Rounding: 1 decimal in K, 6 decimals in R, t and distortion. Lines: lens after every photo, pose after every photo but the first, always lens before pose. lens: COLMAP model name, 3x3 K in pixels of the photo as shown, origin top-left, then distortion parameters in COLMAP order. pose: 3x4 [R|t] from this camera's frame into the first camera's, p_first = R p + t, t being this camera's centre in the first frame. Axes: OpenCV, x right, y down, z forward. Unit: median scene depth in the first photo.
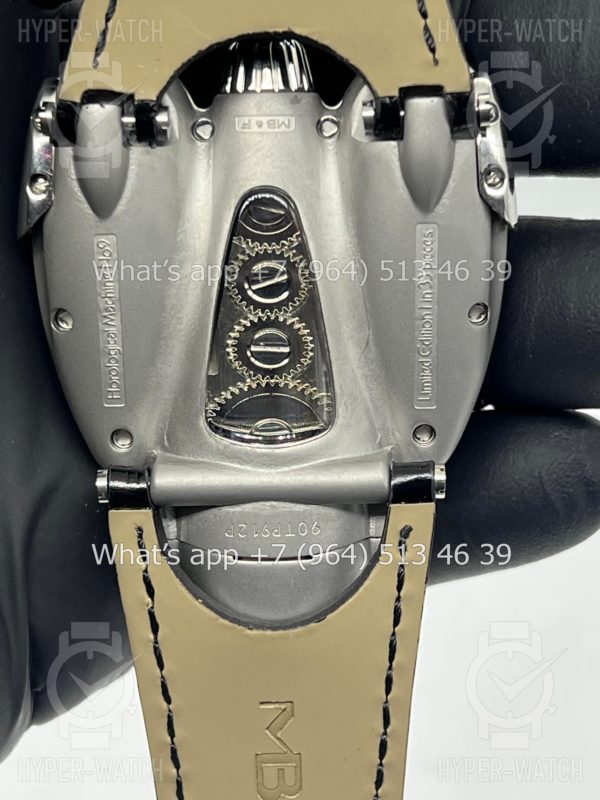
lens RADIAL K [[1996.7, 0, 299.2], [0, 1996.7, 401.4], [0, 0, 1]] dist [0.210703, 0.000000]
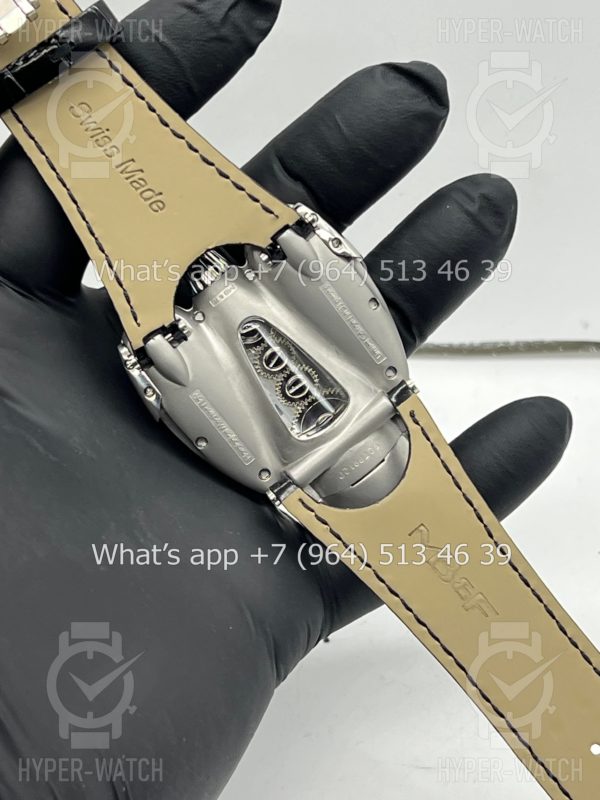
lens RADIAL K [[1996.7, 0, 299.7], [0, 1996.7, 398.9], [0, 0, 1]] dist [0.210703, 0.000000]
pose [[0.788493, -0.614078, 0.034454, -0.087396], [0.614628, 0.788782, -0.007452, -0.001908], [-0.022600, 0.027052, 0.999379, -0.902682]]
